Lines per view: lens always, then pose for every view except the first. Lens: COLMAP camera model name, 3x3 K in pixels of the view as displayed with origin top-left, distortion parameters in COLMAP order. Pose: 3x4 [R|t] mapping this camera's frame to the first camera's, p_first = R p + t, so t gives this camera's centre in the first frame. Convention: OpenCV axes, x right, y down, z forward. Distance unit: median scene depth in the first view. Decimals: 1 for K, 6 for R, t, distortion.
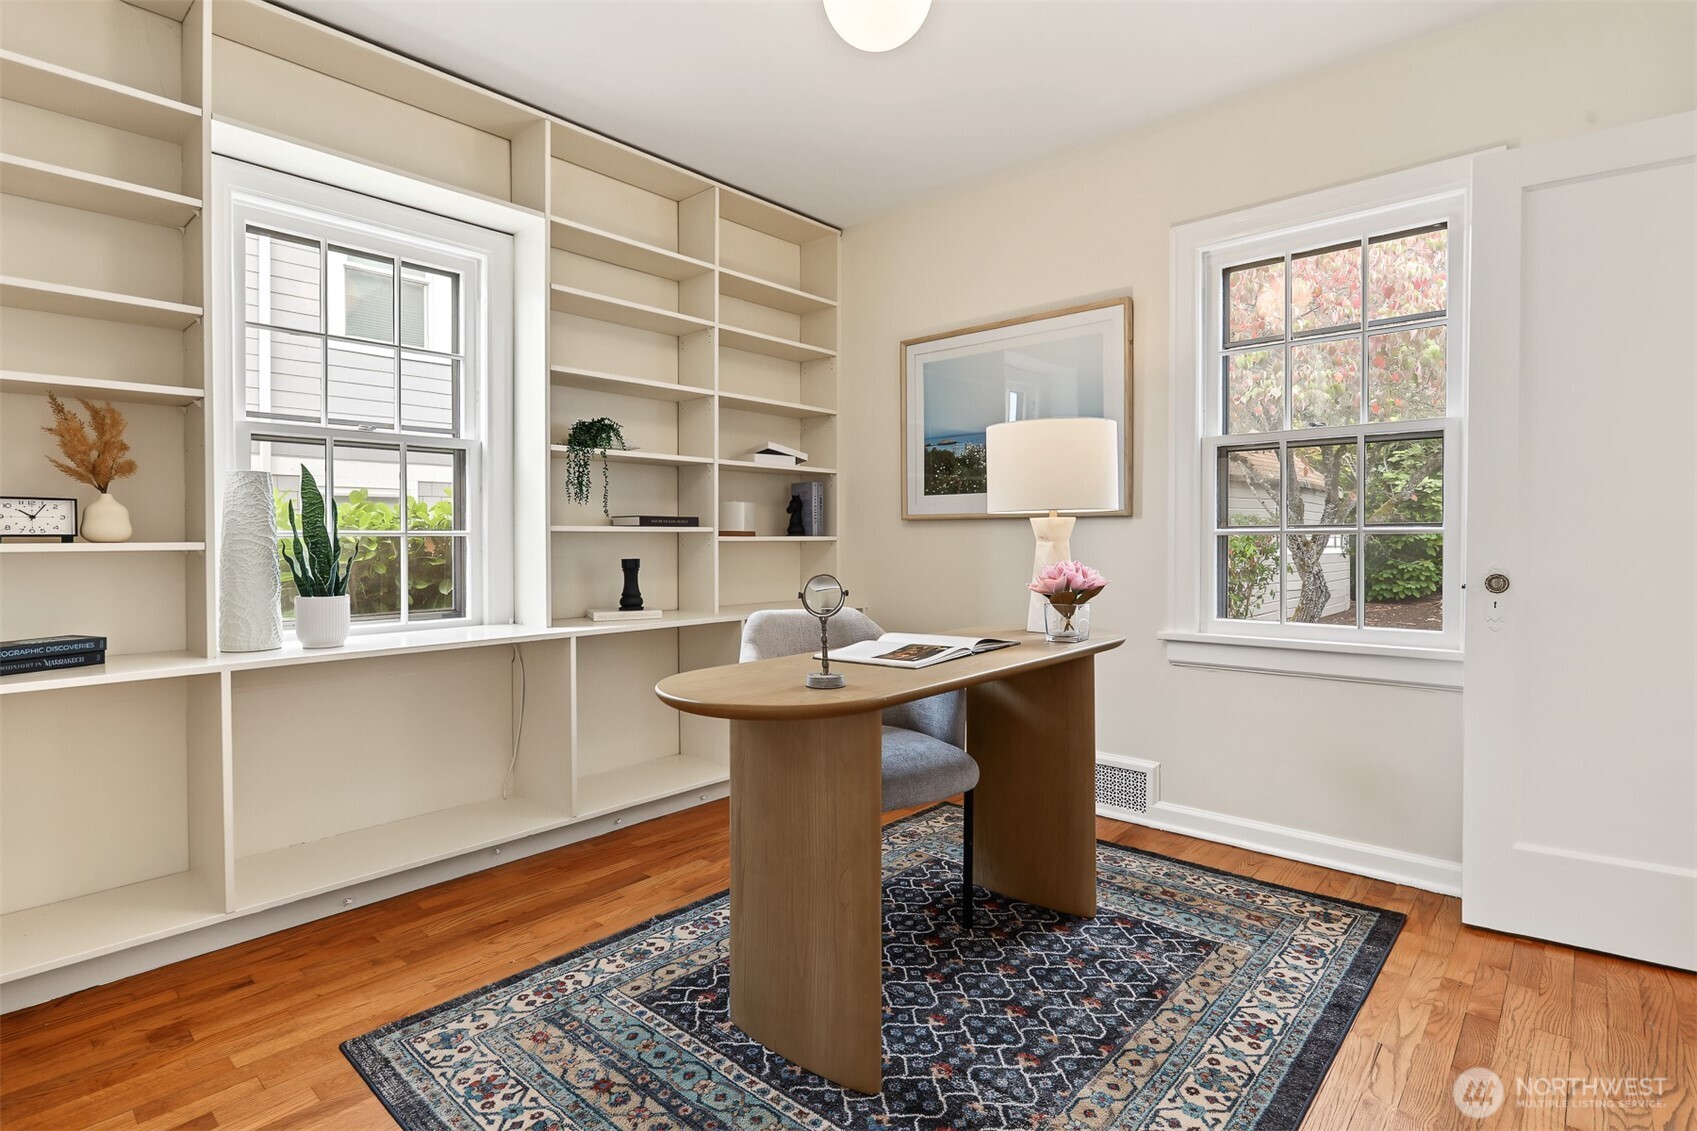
lens RADIAL K [[837.3, 0, 848.8], [0, 837.3, 549.1], [0, 0, 1]] dist [-0.015302, 0.000095]
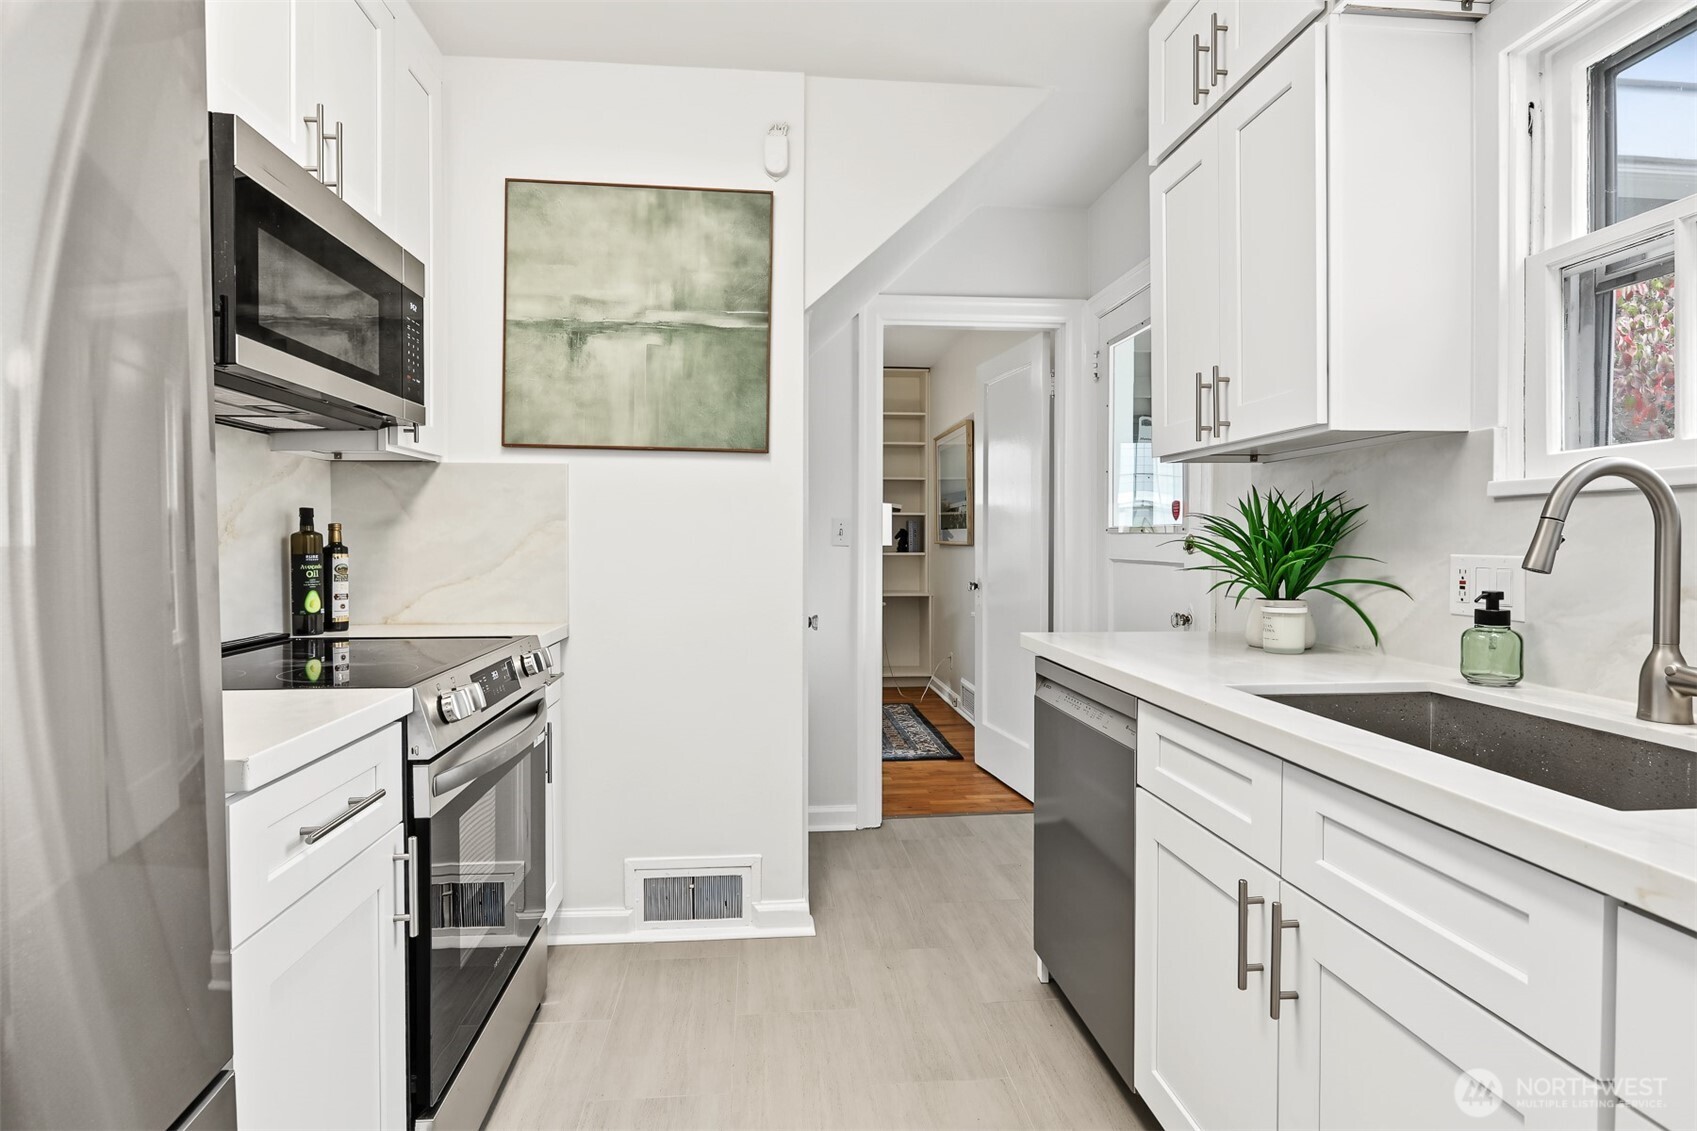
lens RADIAL K [[866.1, 0, 842.8], [0, 866.1, 549.3], [0, 0, 1]] dist [-0.018343, 0.009055]
pose [[0.733726, 0.010648, -0.679362, 1.824606], [-0.010662, 0.999935, 0.004158, -0.047535], [0.679361, 0.004193, 0.733792, -0.701536]]
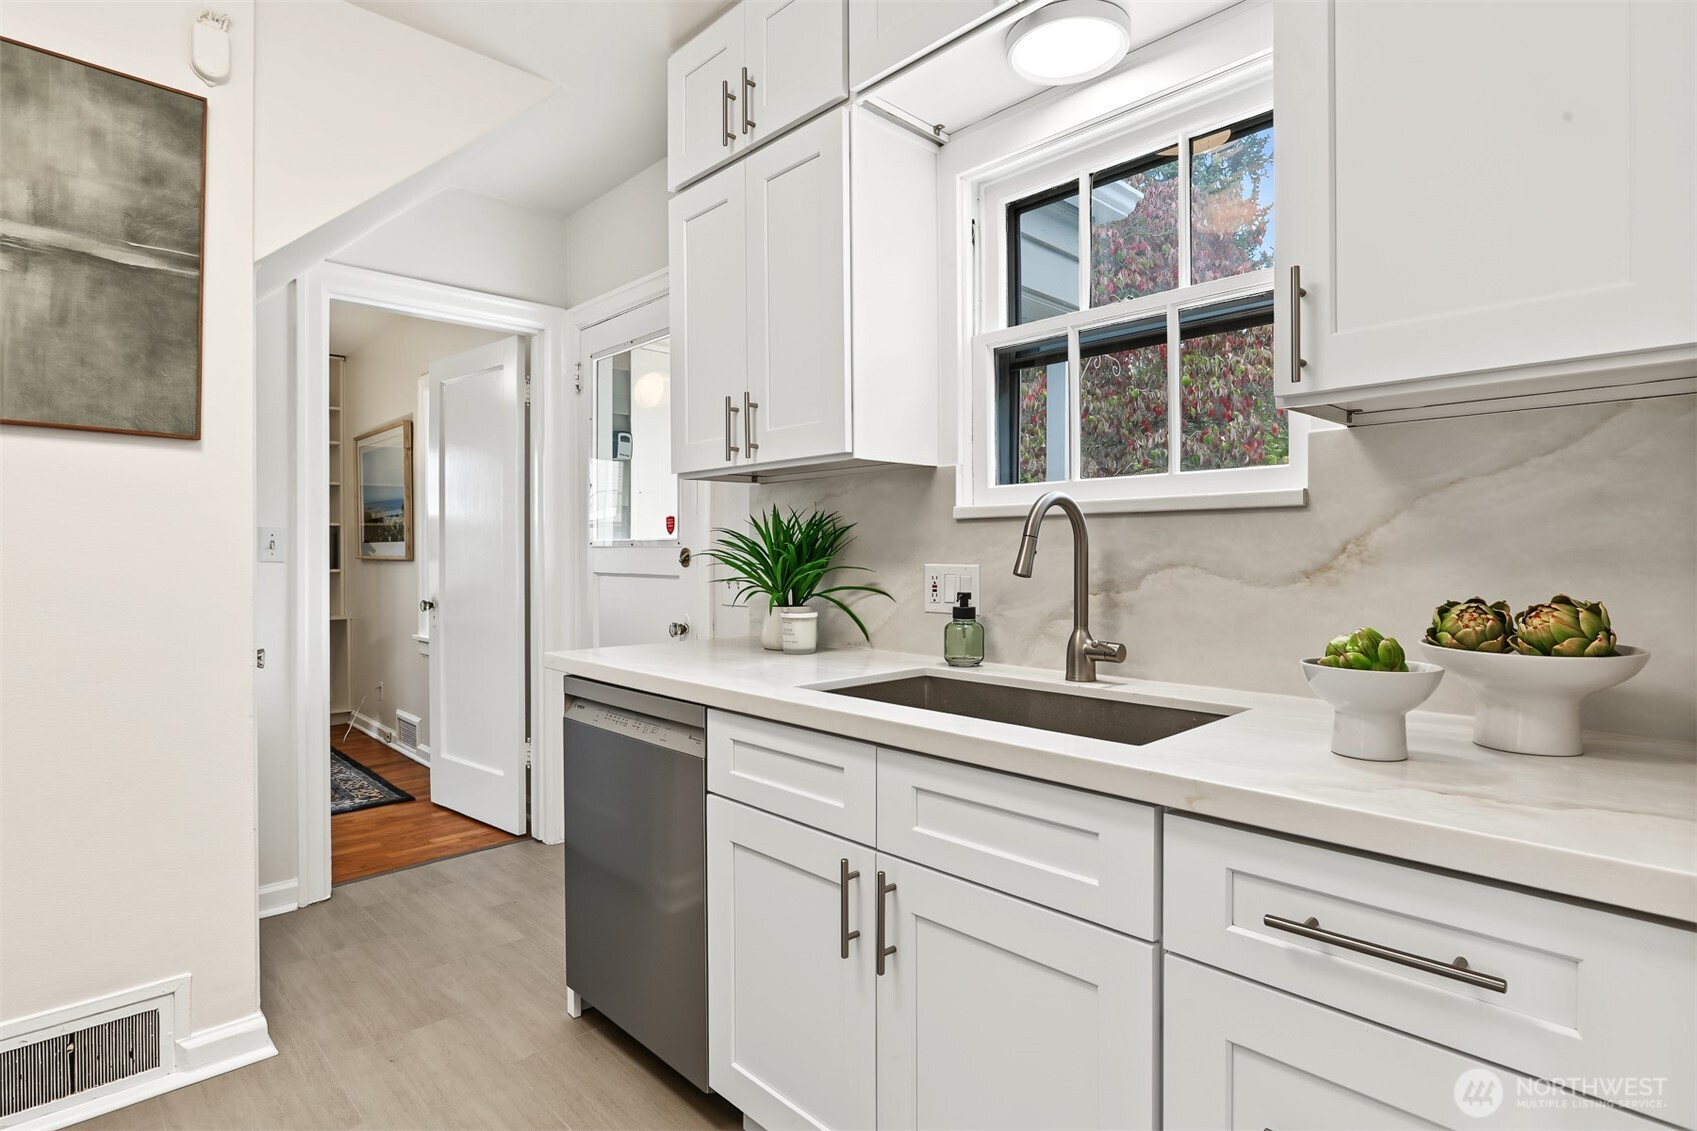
lens RADIAL K [[855.7, 0, 842.8], [0, 855.7, 556.1], [0, 0, 1]] dist [-0.016323, 0.008859]
pose [[0.996691, 0.001089, -0.081277, 1.698302], [-0.001783, 0.999963, -0.008469, -0.046505], [0.081265, 0.008585, 0.996656, -0.726500]]
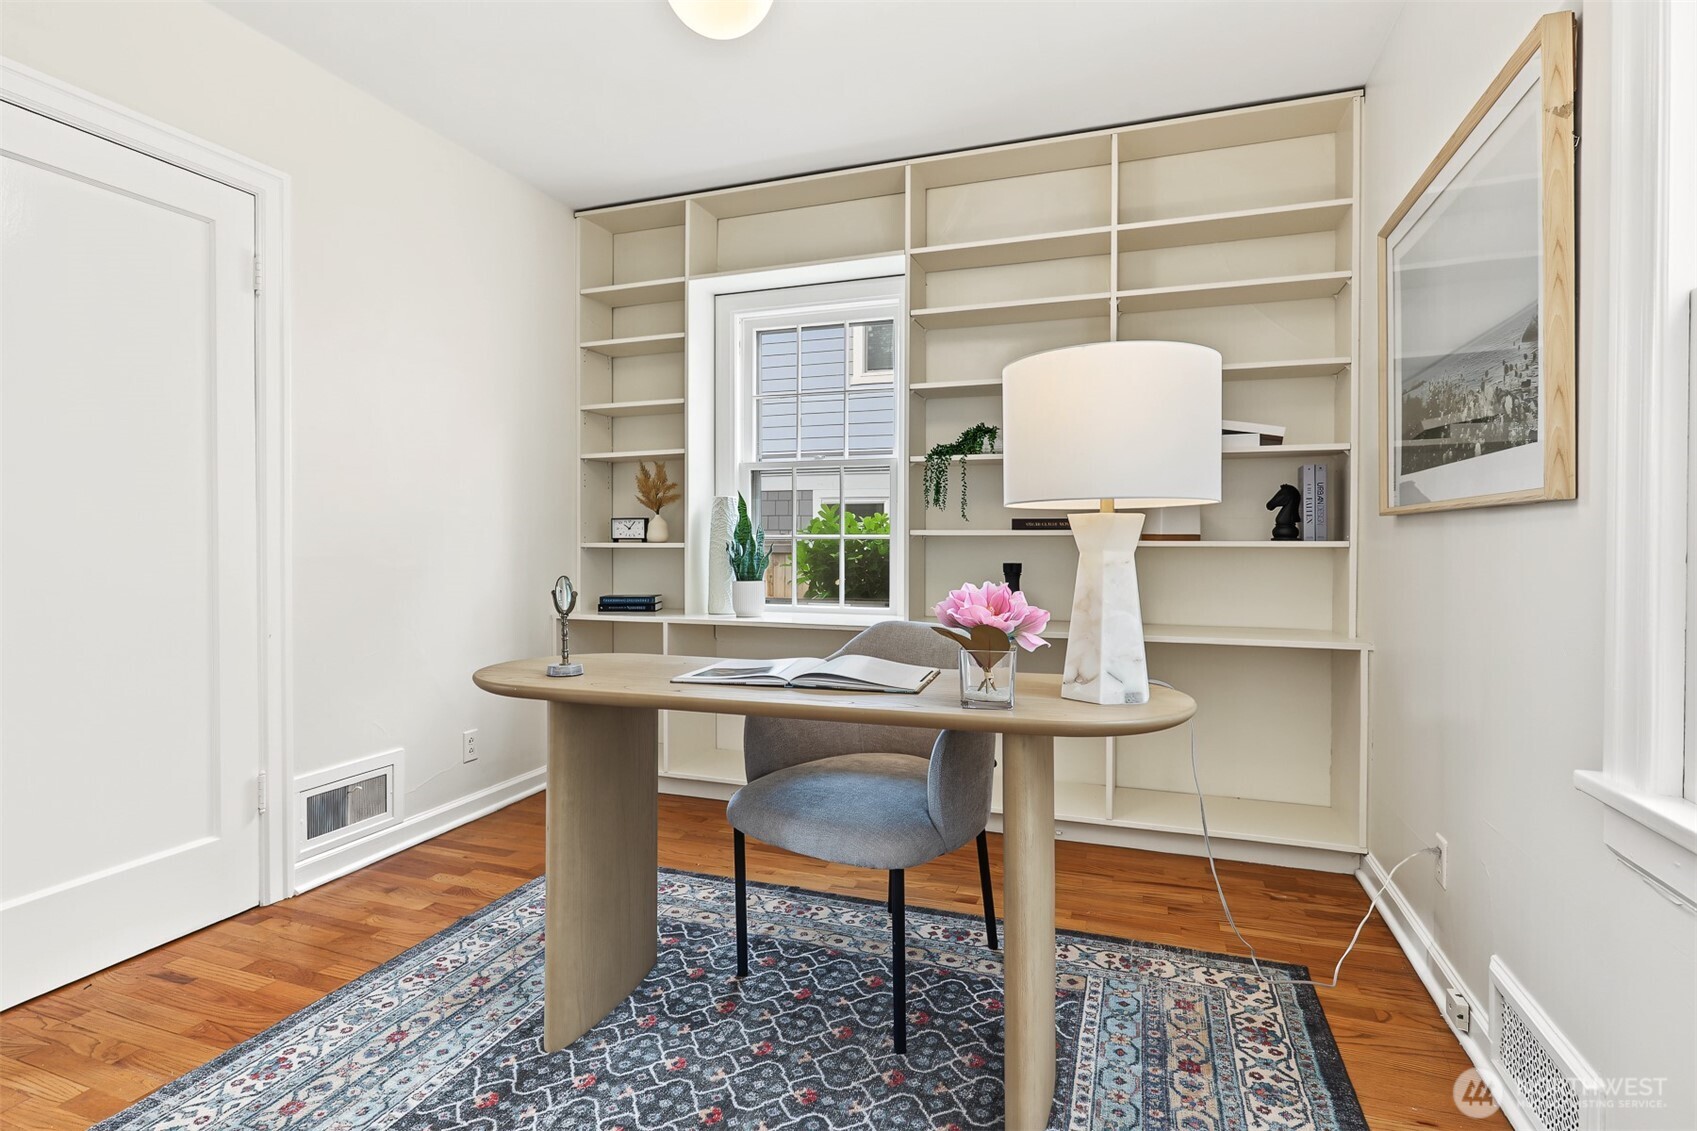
lens RADIAL K [[837.3, 0, 848.8], [0, 837.3, 549.1], [0, 0, 1]] dist [-0.015302, 0.000095]
pose [[0.376755, 0.015437, -0.926184, 0.791040], [-0.015846, 0.999822, 0.010218, -0.016604], [0.926177, 0.010827, 0.376933, 0.632082]]
